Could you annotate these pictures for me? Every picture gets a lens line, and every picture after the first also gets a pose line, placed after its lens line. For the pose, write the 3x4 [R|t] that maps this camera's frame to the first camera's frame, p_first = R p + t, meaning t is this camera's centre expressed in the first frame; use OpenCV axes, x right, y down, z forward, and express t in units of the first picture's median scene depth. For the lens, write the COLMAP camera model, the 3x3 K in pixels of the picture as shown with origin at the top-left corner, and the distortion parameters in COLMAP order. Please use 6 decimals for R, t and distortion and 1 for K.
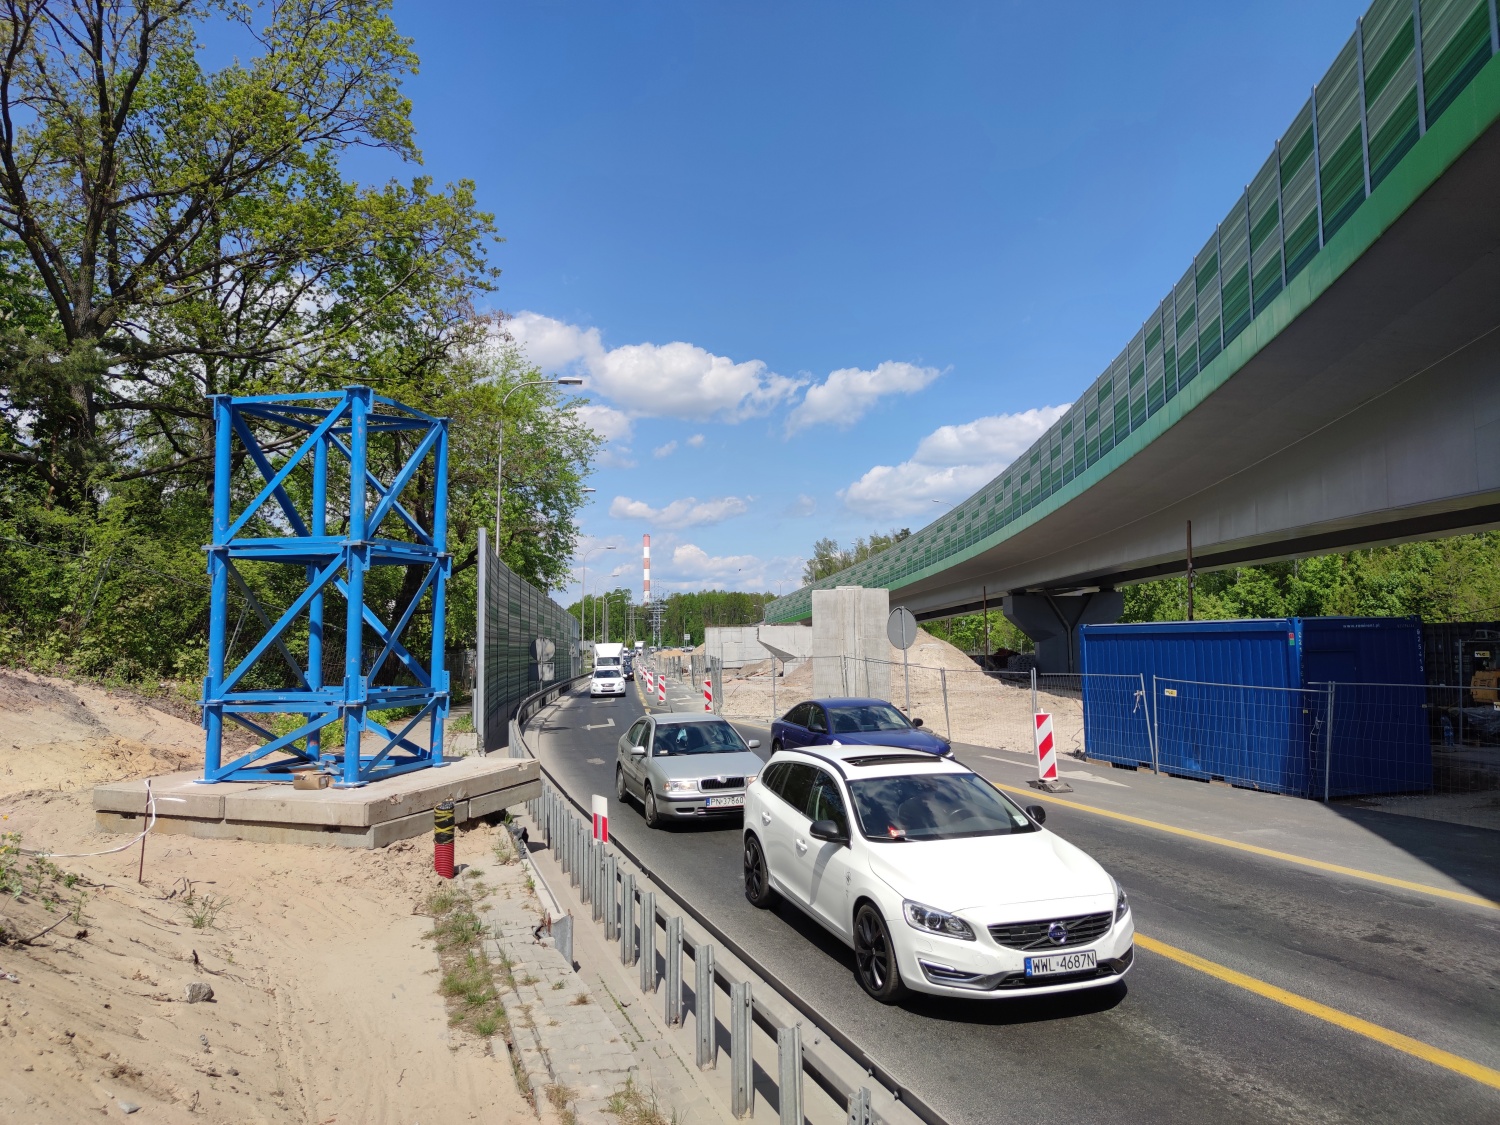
lens RADIAL K [[1068.5, 0, 750.0], [0, 1068.5, 562.5], [0, 0, 1]] dist [-0.001251, -0.000277]
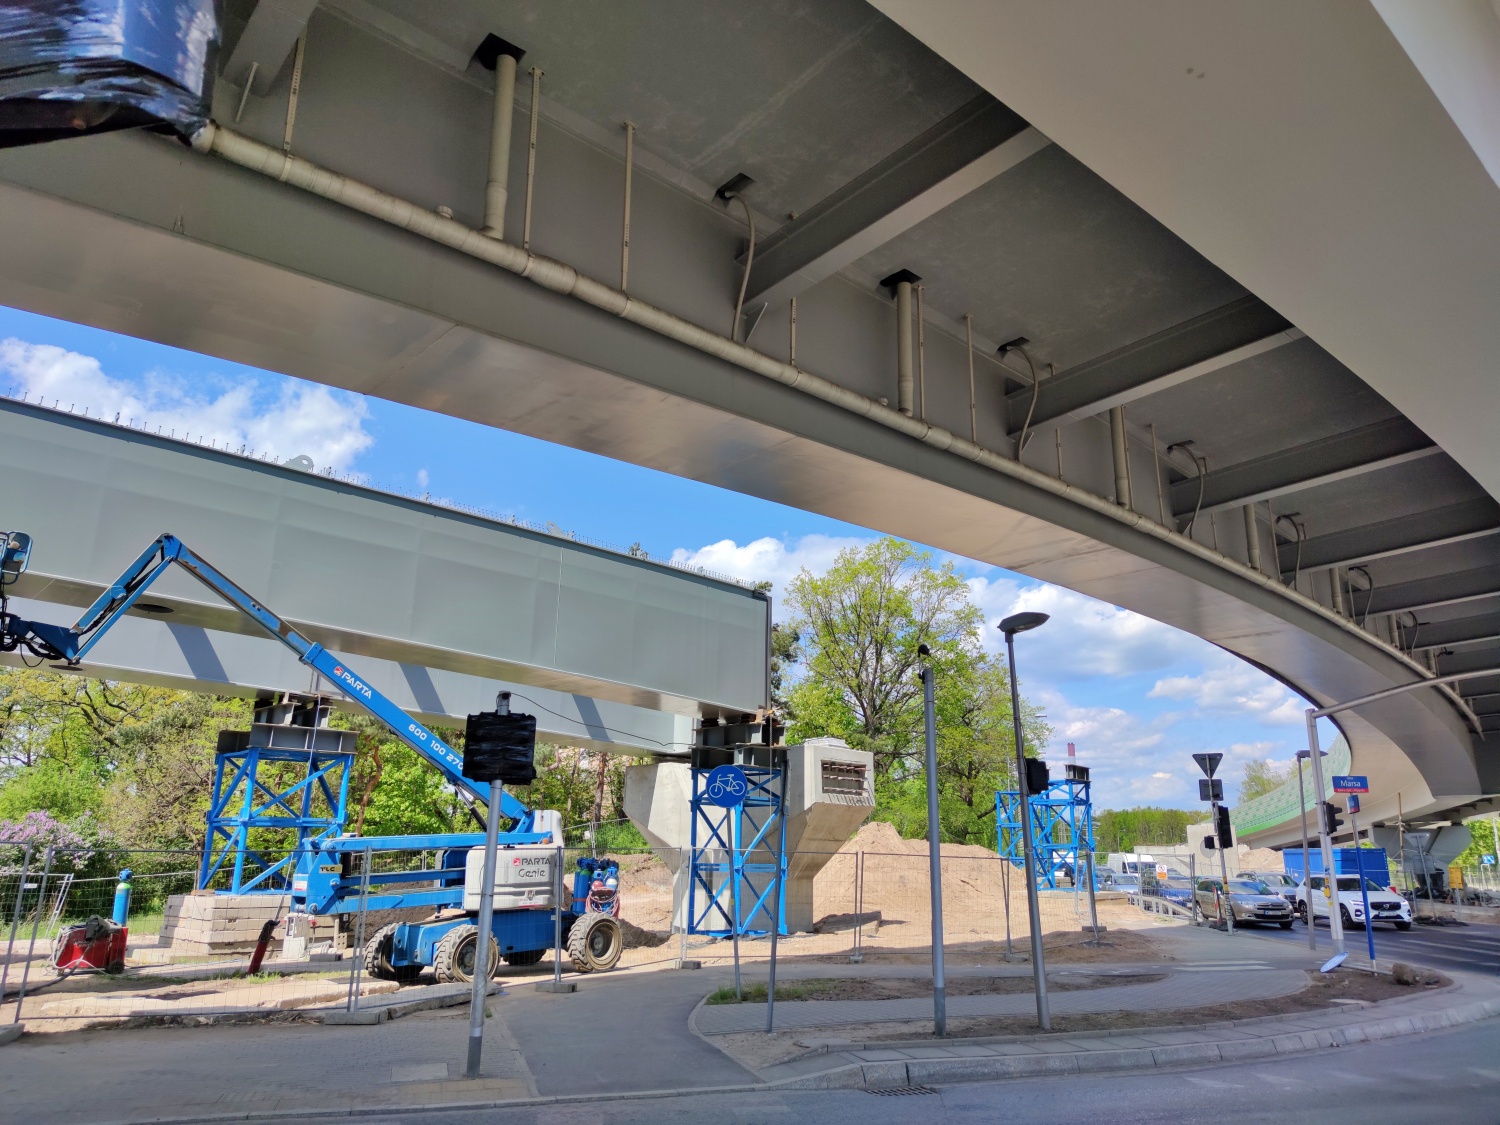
lens RADIAL K [[1068.5, 0, 750.0], [0, 1068.5, 562.5], [0, 0, 1]] dist [-0.001251, -0.000277]
pose [[0.927001, -0.095976, -0.362572, 0.035890], [0.022380, 0.979137, -0.201964, -0.042855], [0.374392, 0.179106, 0.909809, -0.576186]]
